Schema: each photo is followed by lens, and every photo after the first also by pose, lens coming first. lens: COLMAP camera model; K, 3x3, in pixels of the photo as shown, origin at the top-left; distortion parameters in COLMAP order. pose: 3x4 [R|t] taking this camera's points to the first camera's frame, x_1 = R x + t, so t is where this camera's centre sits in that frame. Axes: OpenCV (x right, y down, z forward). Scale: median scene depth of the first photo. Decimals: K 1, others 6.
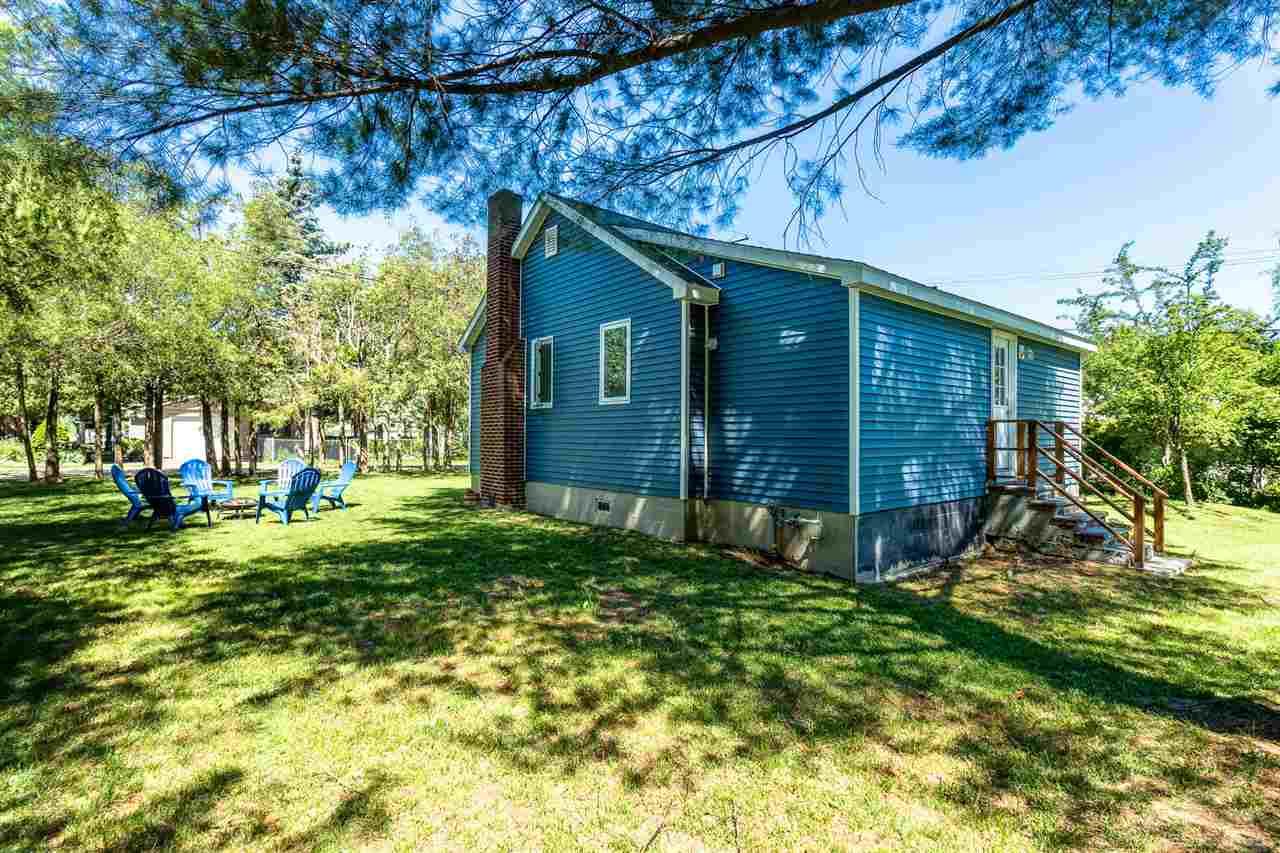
lens RADIAL K [[587.9, 0, 633.8], [0, 587.9, 431.7], [0, 0, 1]] dist [0.001009, 0.000116]
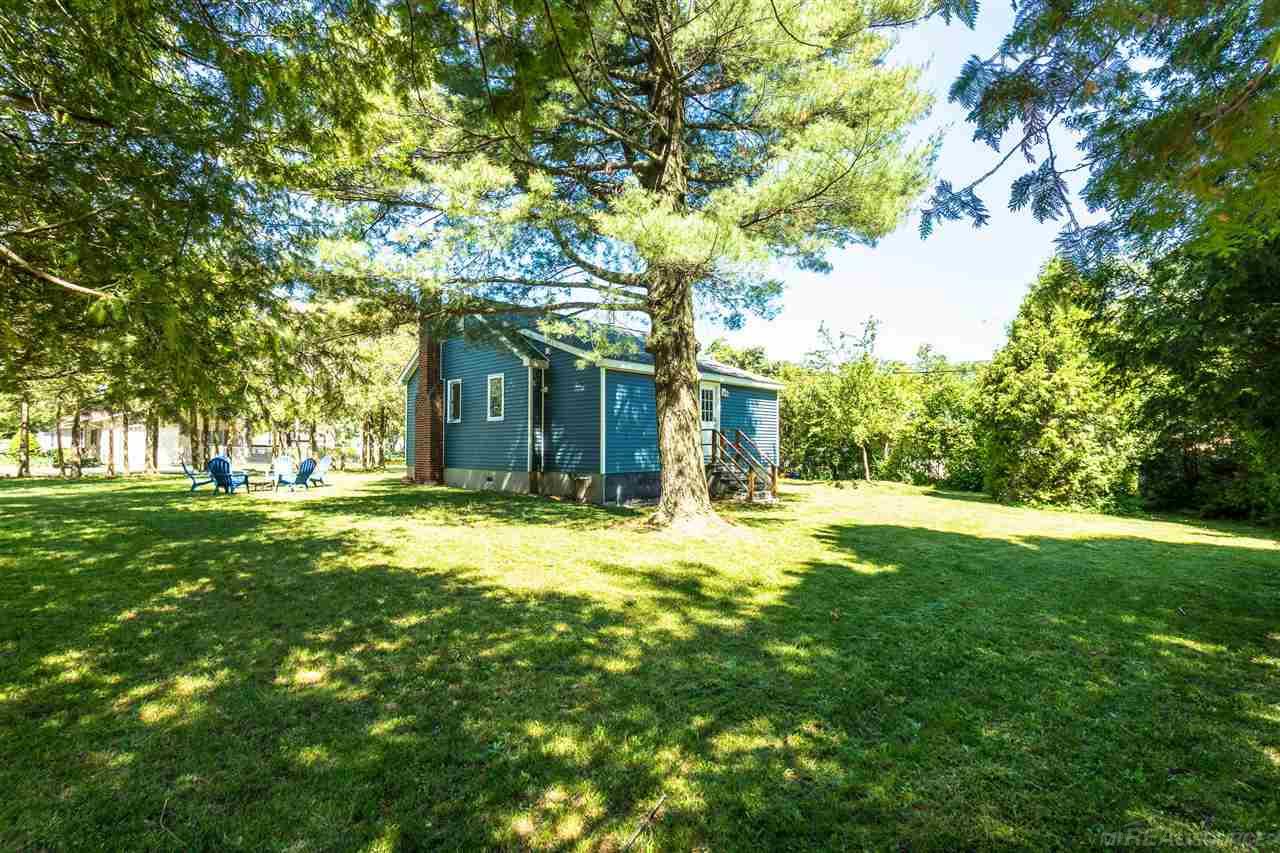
lens RADIAL K [[587.9, 0, 630.0], [0, 587.9, 436.6], [0, 0, 1]] dist [0.001009, 0.000116]
pose [[0.992942, -0.002717, 0.118571, 0.169768], [0.003939, 0.999942, -0.010072, 0.021809], [-0.118537, 0.010468, 0.992894, -0.861923]]
